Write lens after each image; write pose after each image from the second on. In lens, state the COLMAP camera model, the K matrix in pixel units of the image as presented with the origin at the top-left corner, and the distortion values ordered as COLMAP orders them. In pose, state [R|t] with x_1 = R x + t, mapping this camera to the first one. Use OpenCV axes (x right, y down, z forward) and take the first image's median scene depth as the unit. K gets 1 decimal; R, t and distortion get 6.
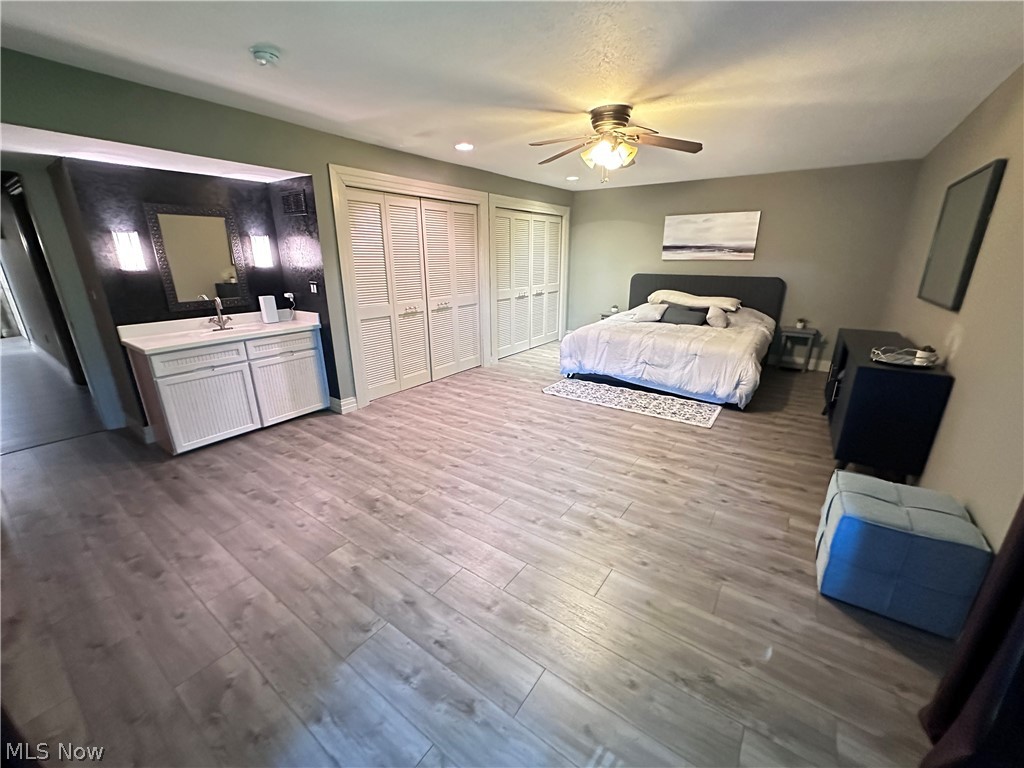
lens RADIAL K [[409.1, 0, 513.1], [0, 409.1, 384.2], [0, 0, 1]] dist [-0.003701, 0.000015]
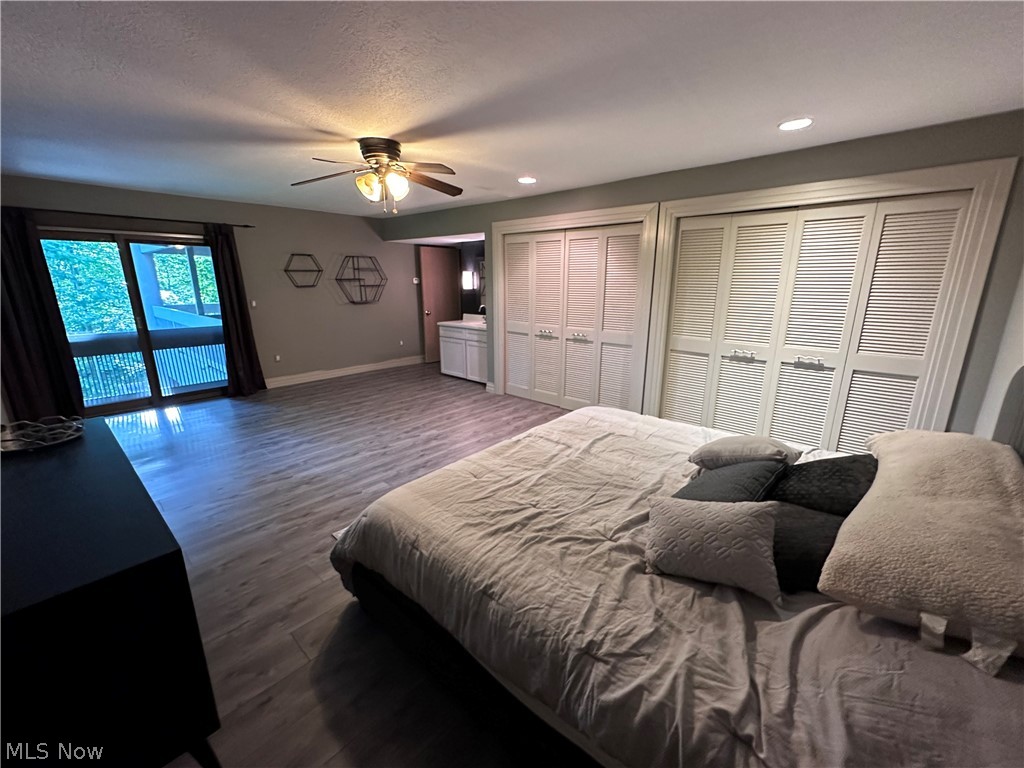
lens RADIAL K [[409.1, 0, 513.1], [0, 409.1, 384.2], [0, 0, 1]] dist [-0.003701, 0.000015]
pose [[-0.107404, 0.247785, -0.962843, 0.943983], [-0.304327, 0.913766, 0.269102, -0.362533], [0.946493, 0.321922, -0.022734, 1.099483]]
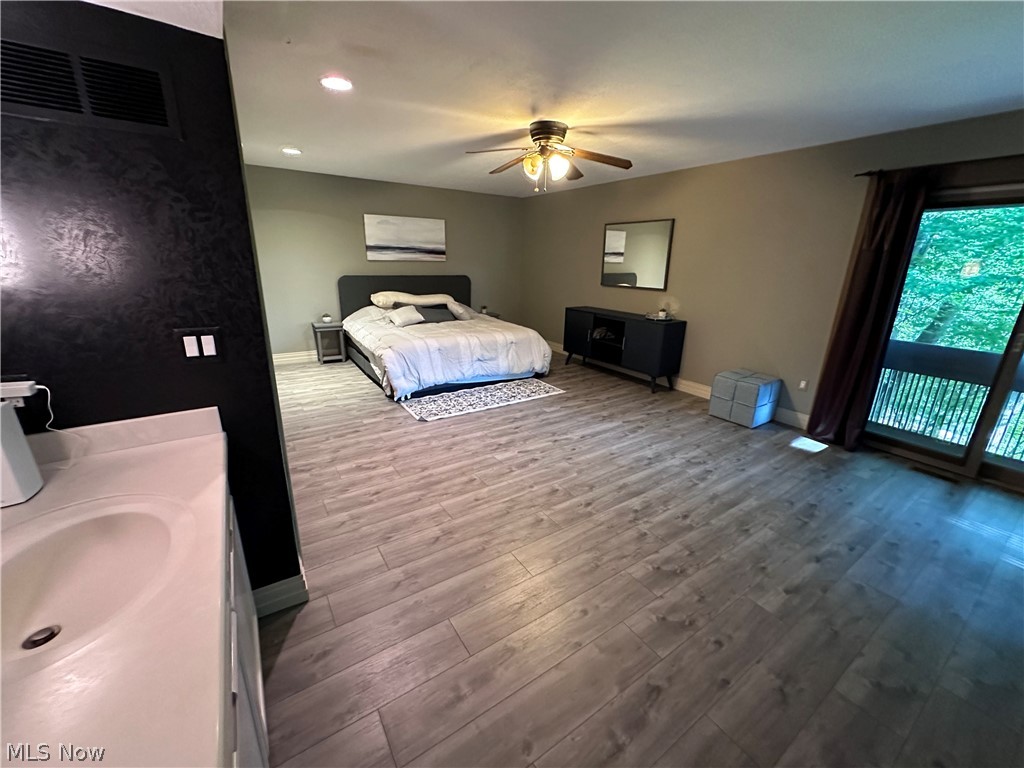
lens RADIAL K [[409.1, 0, 513.1], [0, 409.1, 384.2], [0, 0, 1]] dist [-0.003701, 0.000015]
pose [[0.353492, -0.268824, 0.895978, -0.674582], [0.258895, 0.948518, 0.182445, -0.180404], [-0.898897, 0.167472, 0.404891, 0.553968]]
